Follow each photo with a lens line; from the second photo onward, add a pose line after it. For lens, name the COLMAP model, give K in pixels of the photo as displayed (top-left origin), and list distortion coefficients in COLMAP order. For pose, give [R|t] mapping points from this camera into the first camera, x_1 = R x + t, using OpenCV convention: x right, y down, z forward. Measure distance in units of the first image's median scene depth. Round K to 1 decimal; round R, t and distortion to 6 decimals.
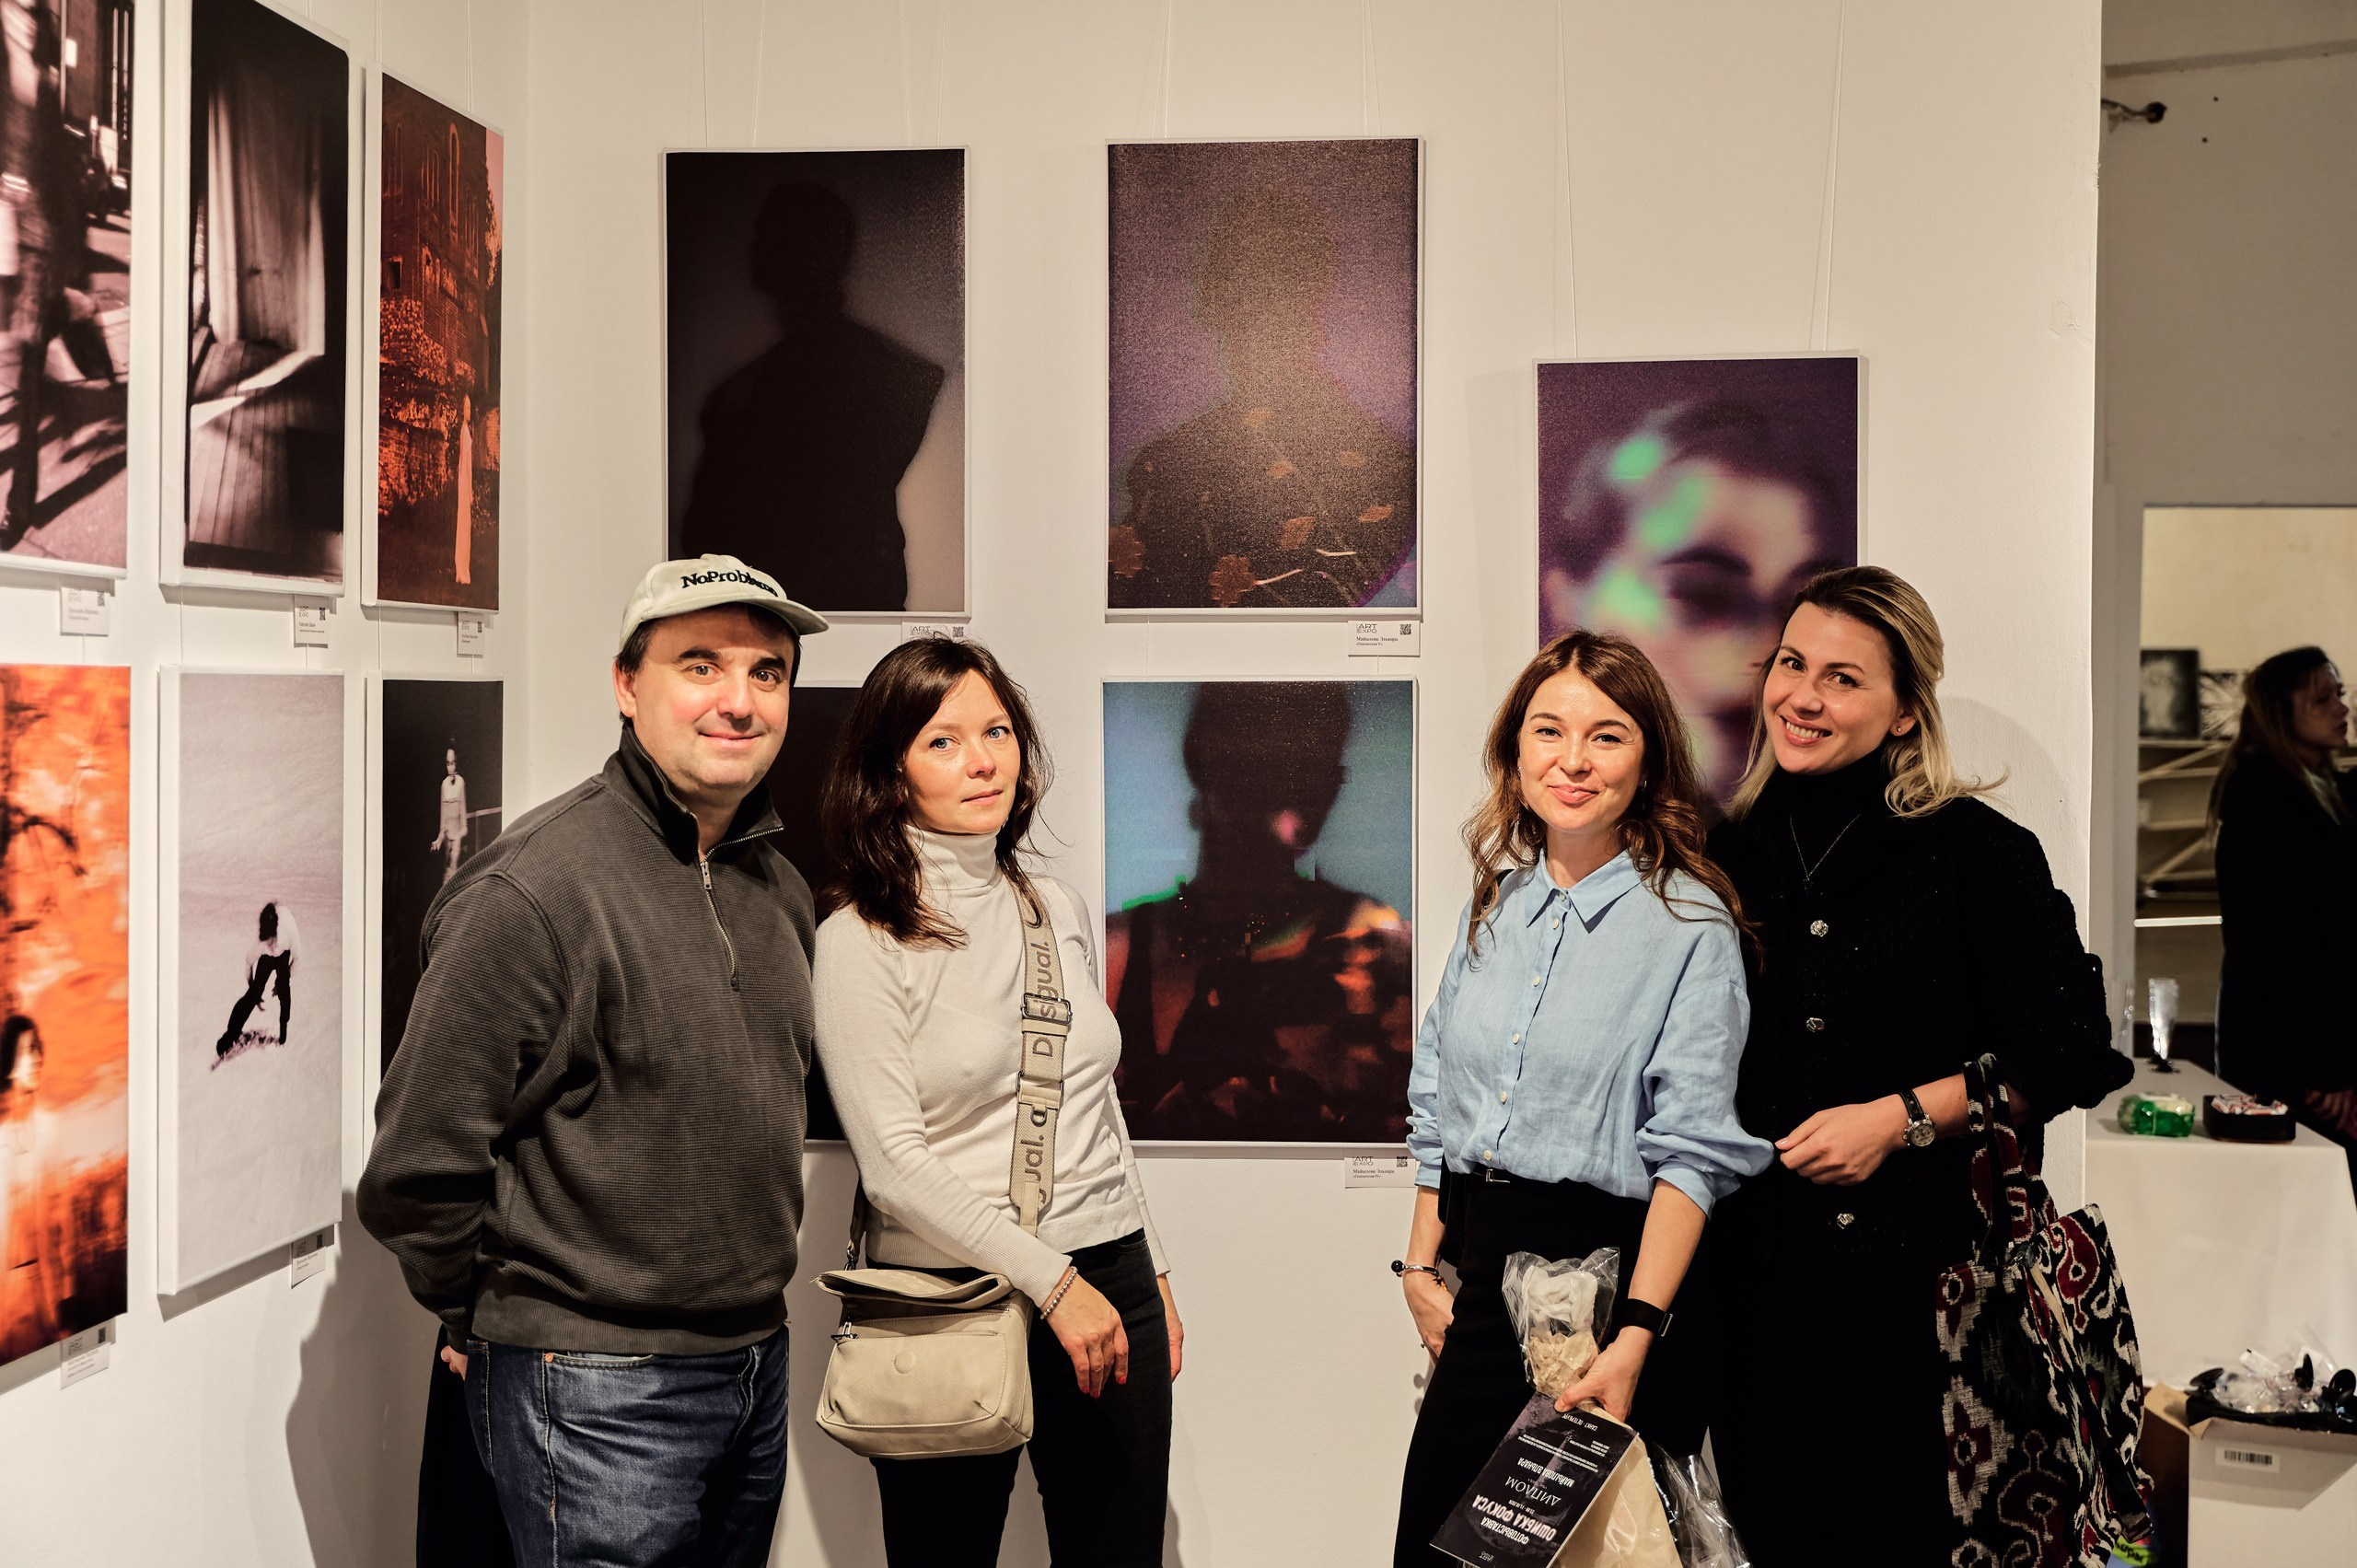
lens RADIAL K [[2988.5, 0, 1178.0], [0, 2988.5, 782.8], [0, 0, 1]] dist [-0.022423, 0.000000]
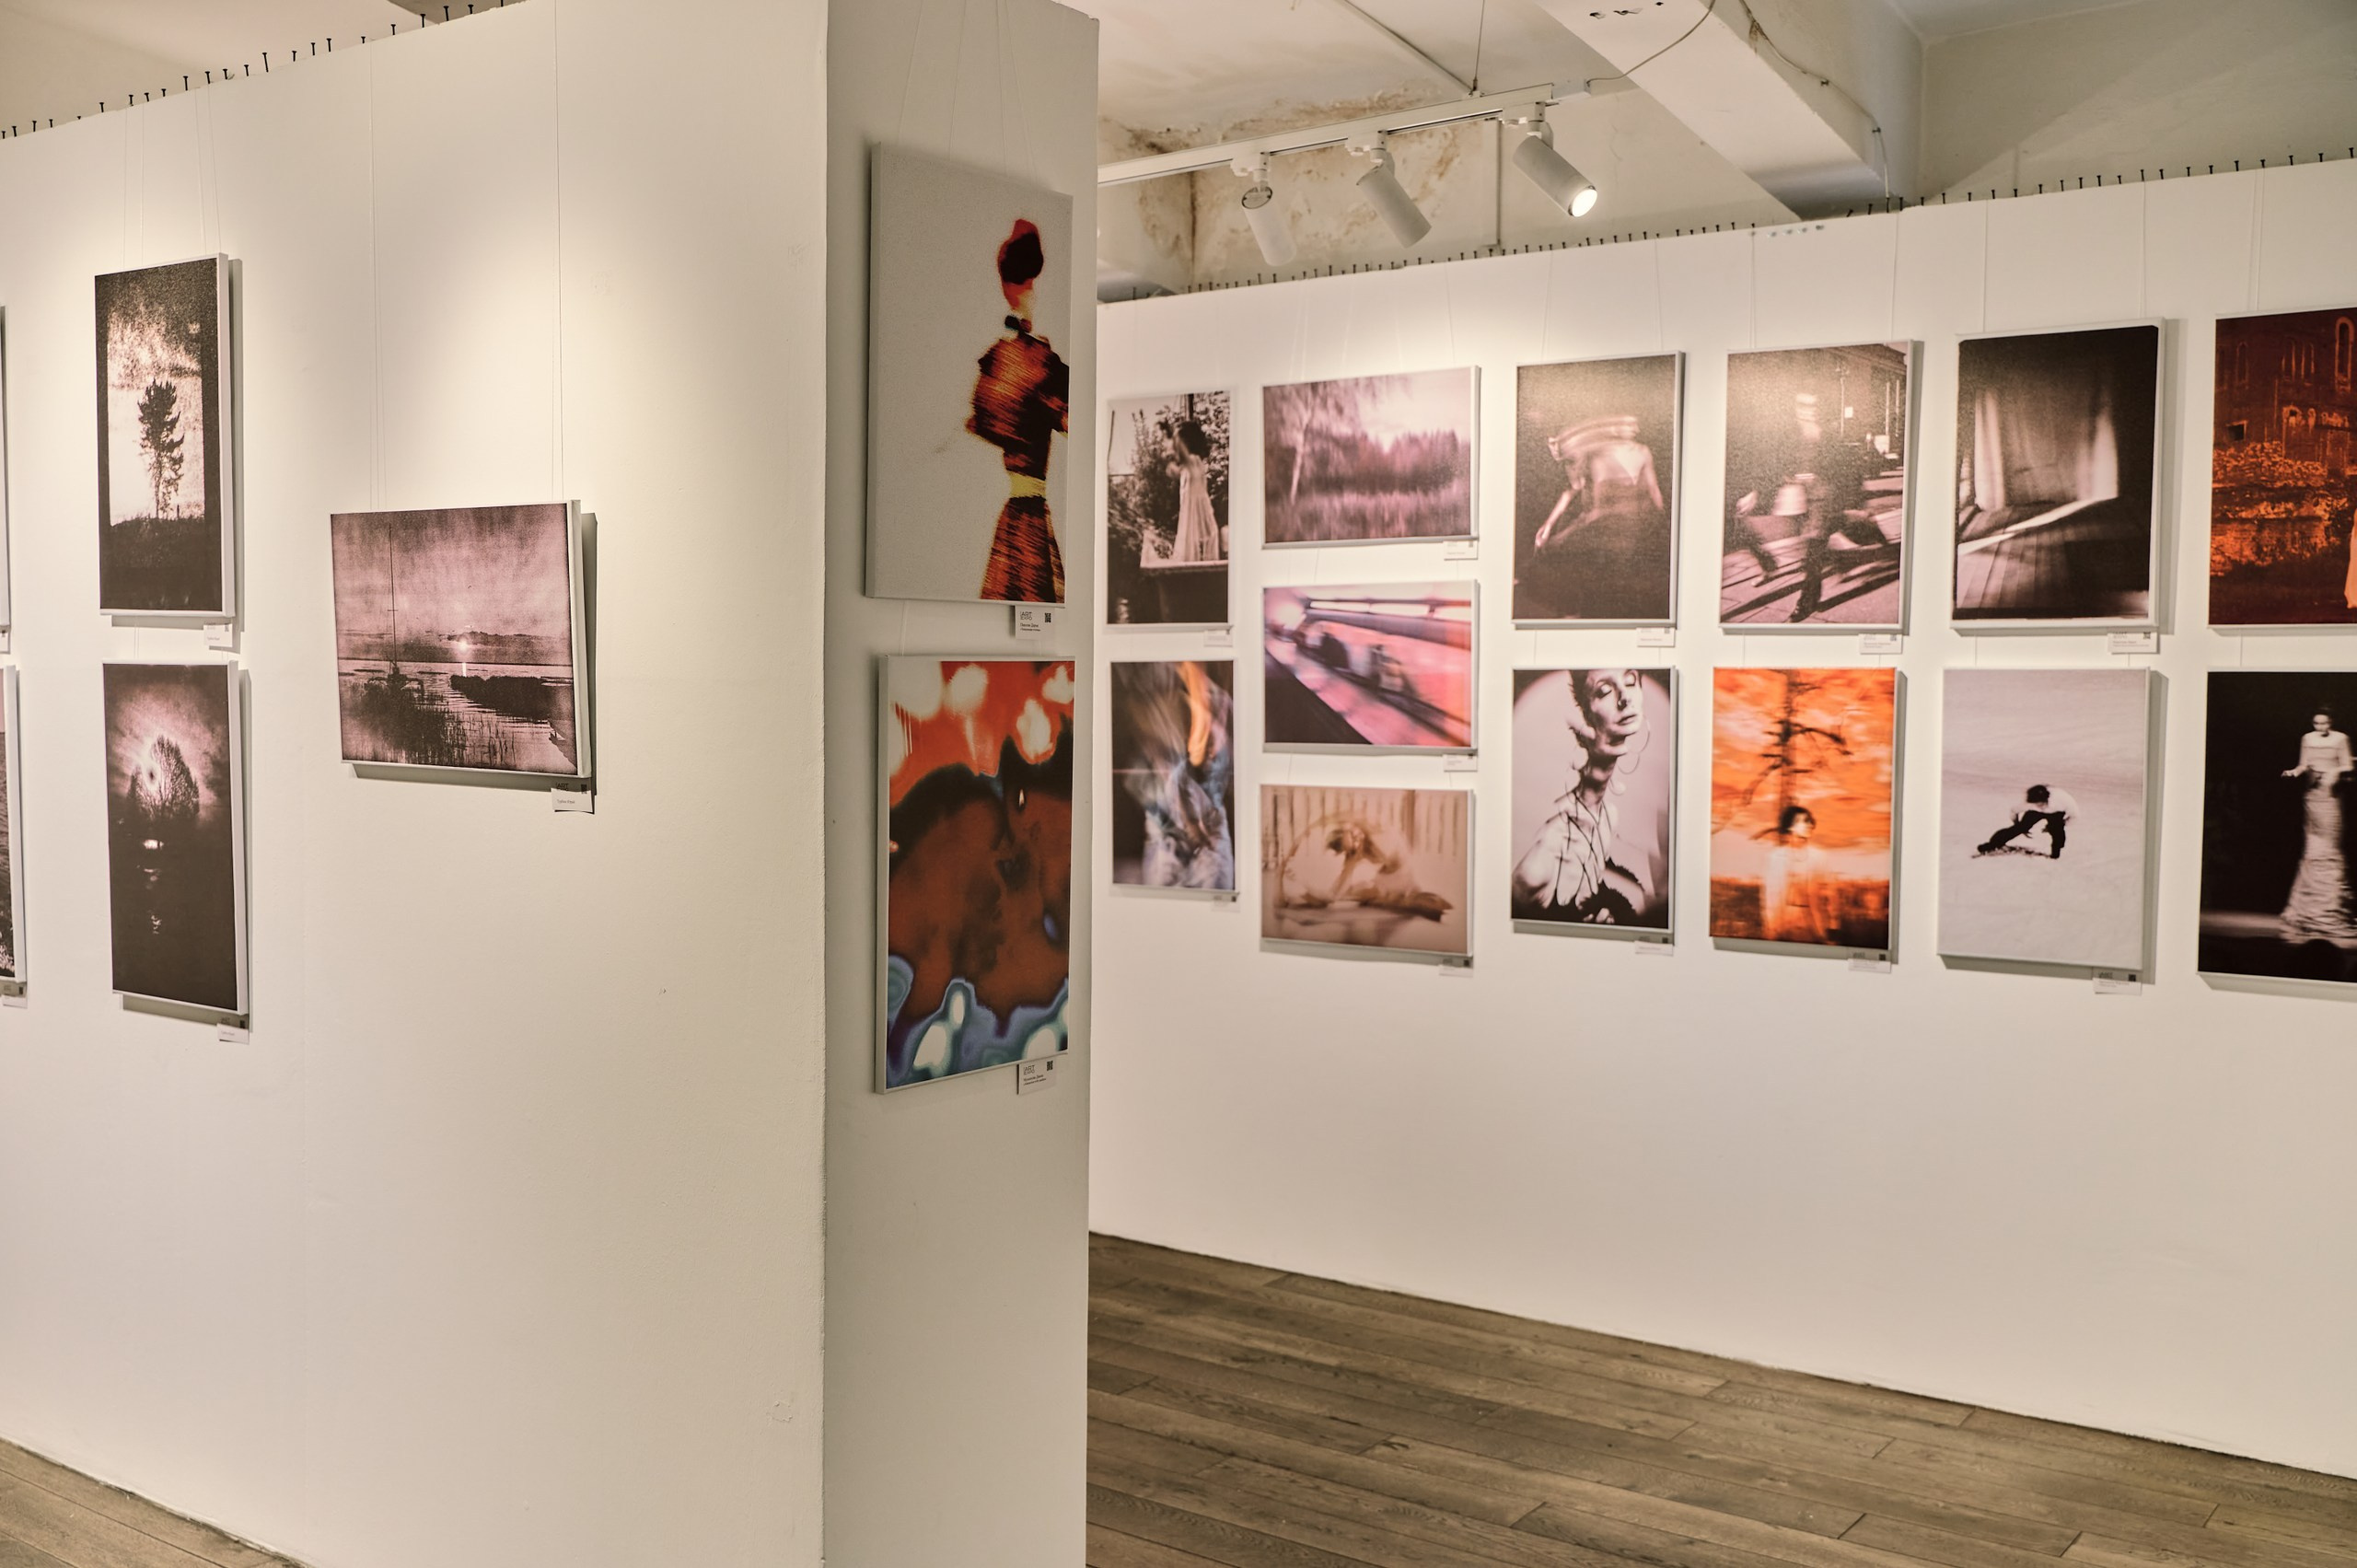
lens RADIAL K [[2299.9, 0, 1177.4], [0, 2299.9, 783.5], [0, 0, 1]] dist [-0.000482, 0.000000]
pose [[-0.491006, 0.043459, -0.870071, 1.341571], [-0.024926, 0.997645, 0.063898, -0.045182], [0.870799, 0.053062, -0.488767, 1.279964]]
